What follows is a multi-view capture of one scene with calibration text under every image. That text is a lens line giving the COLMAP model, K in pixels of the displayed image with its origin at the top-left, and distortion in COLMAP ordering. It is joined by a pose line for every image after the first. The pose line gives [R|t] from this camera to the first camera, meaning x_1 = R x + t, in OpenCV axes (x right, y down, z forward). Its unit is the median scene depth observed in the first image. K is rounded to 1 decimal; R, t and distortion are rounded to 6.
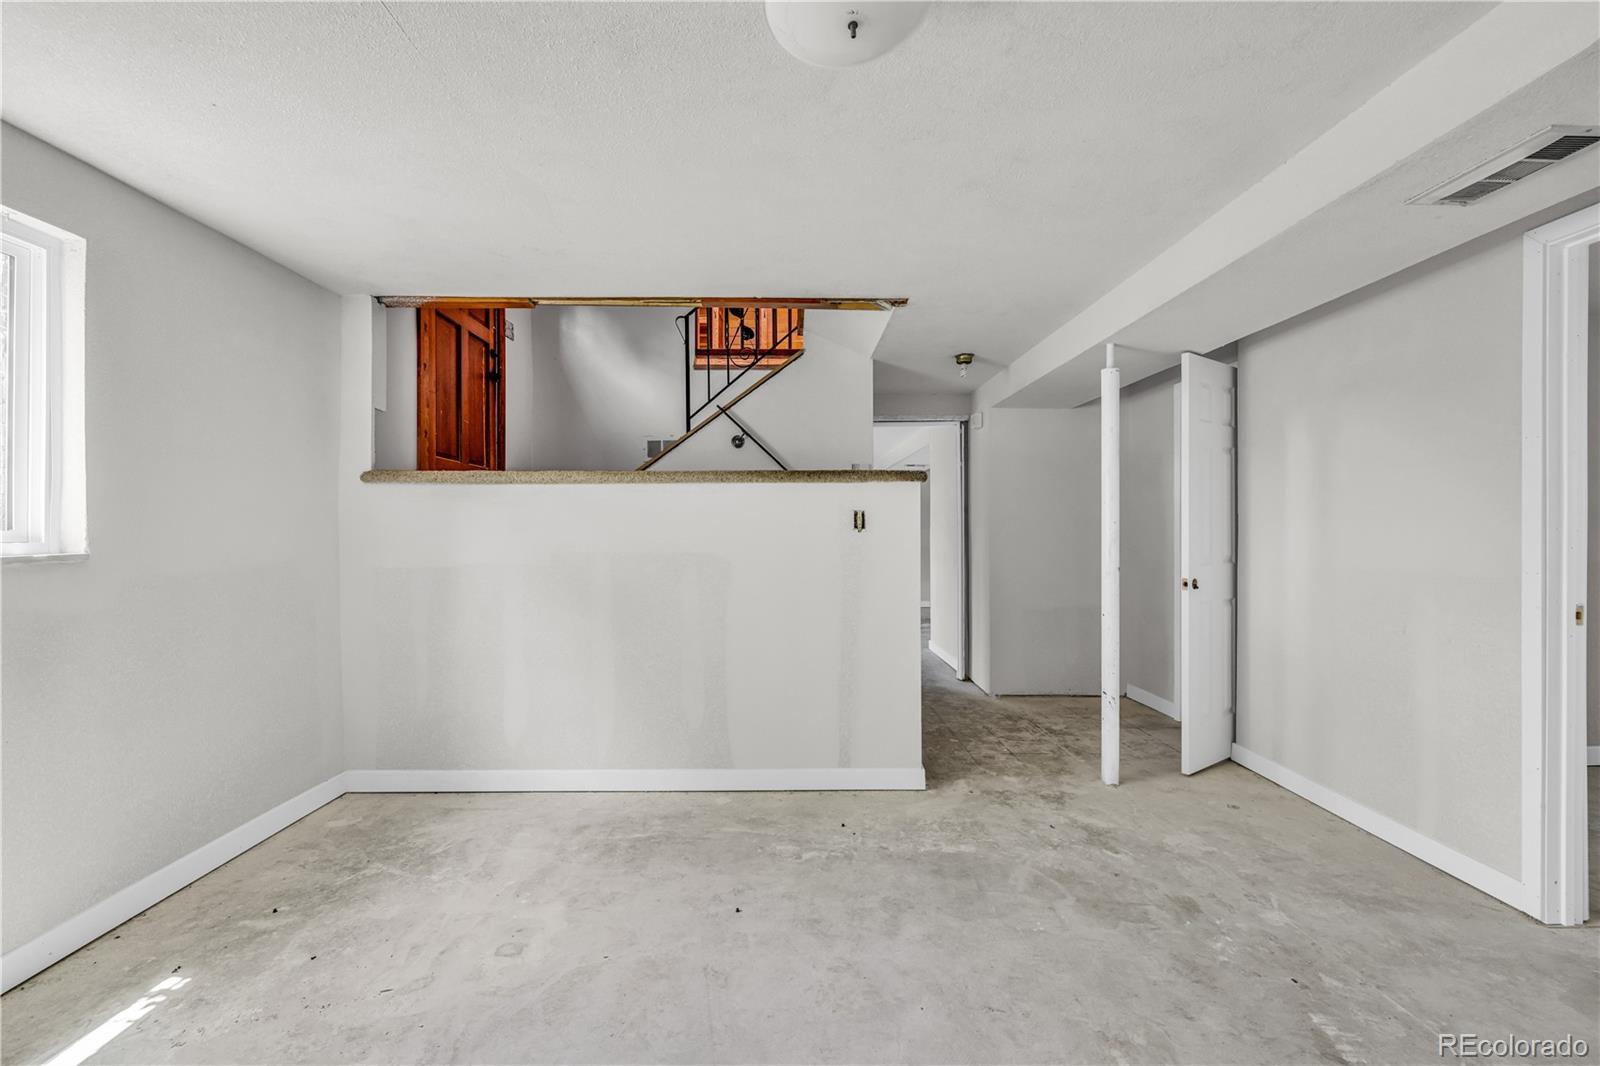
lens RADIAL K [[674.9, 0, 797.6], [0, 674.9, 534.9], [0, 0, 1]] dist [-0.002327, -0.000145]
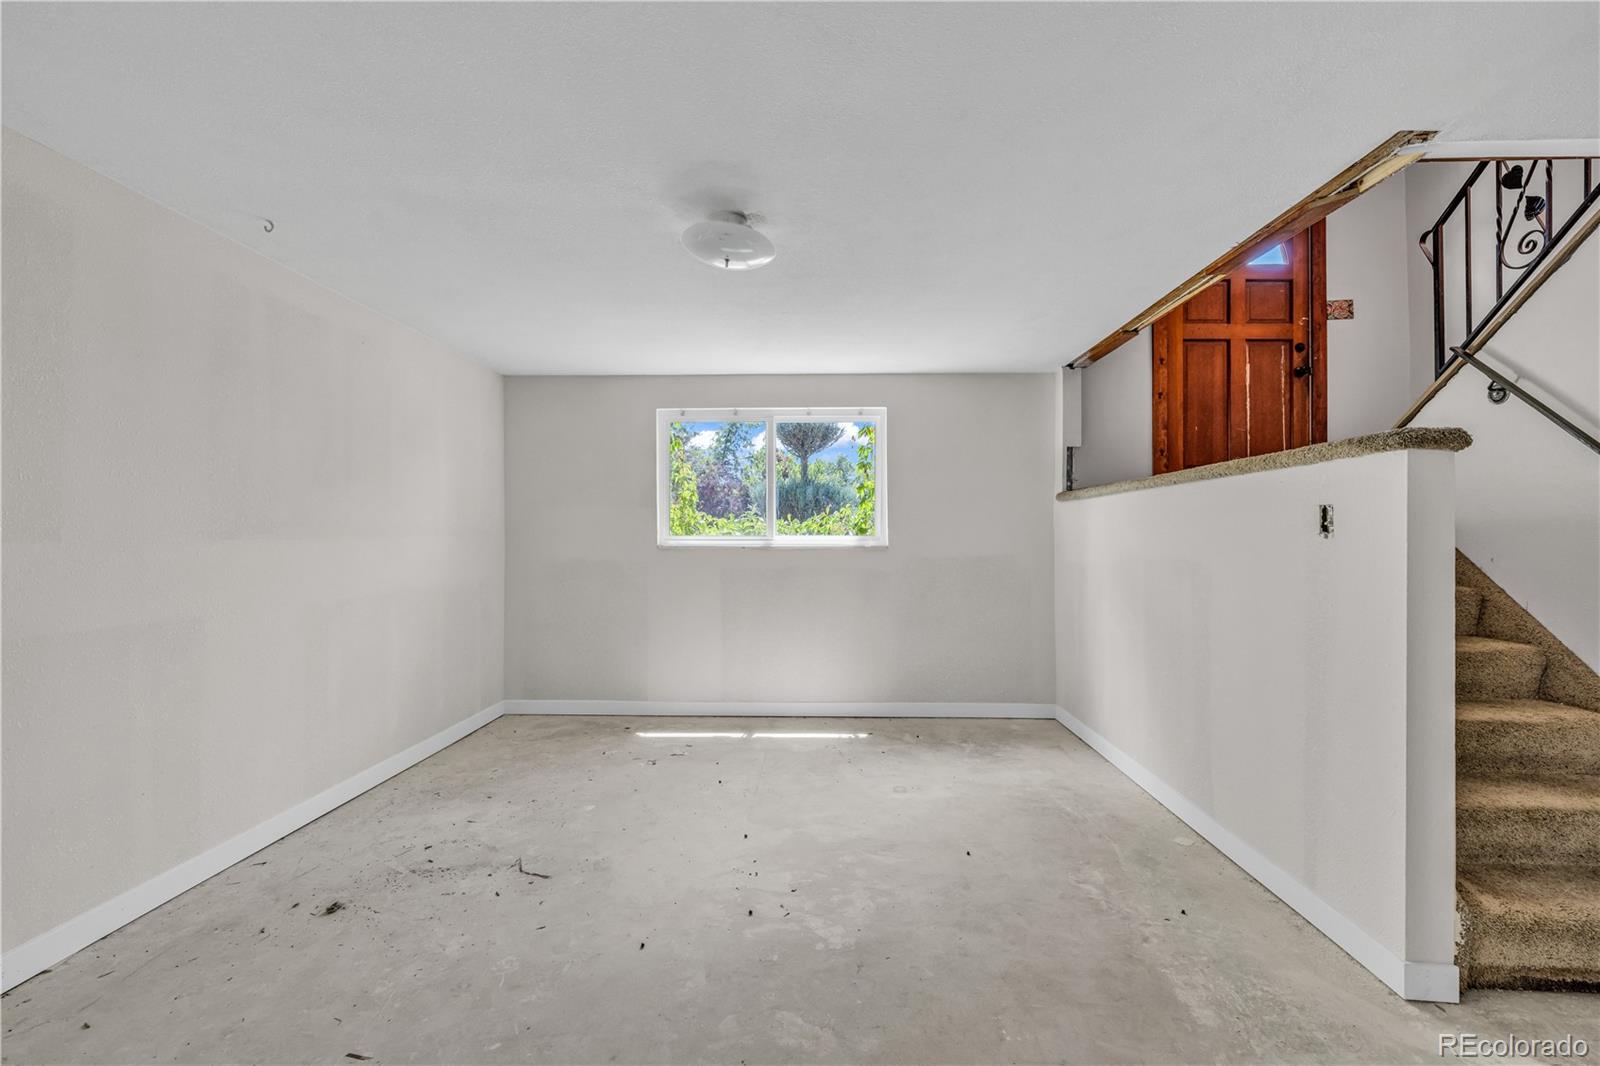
lens RADIAL K [[674.9, 0, 798.2], [0, 674.9, 530.5], [0, 0, 1]] dist [-0.002327, -0.000145]
pose [[-0.056213, -0.006318, -0.998399, 0.916948], [-0.007634, 0.999953, -0.005898, -0.004217], [0.998390, 0.007290, -0.056259, 0.622433]]
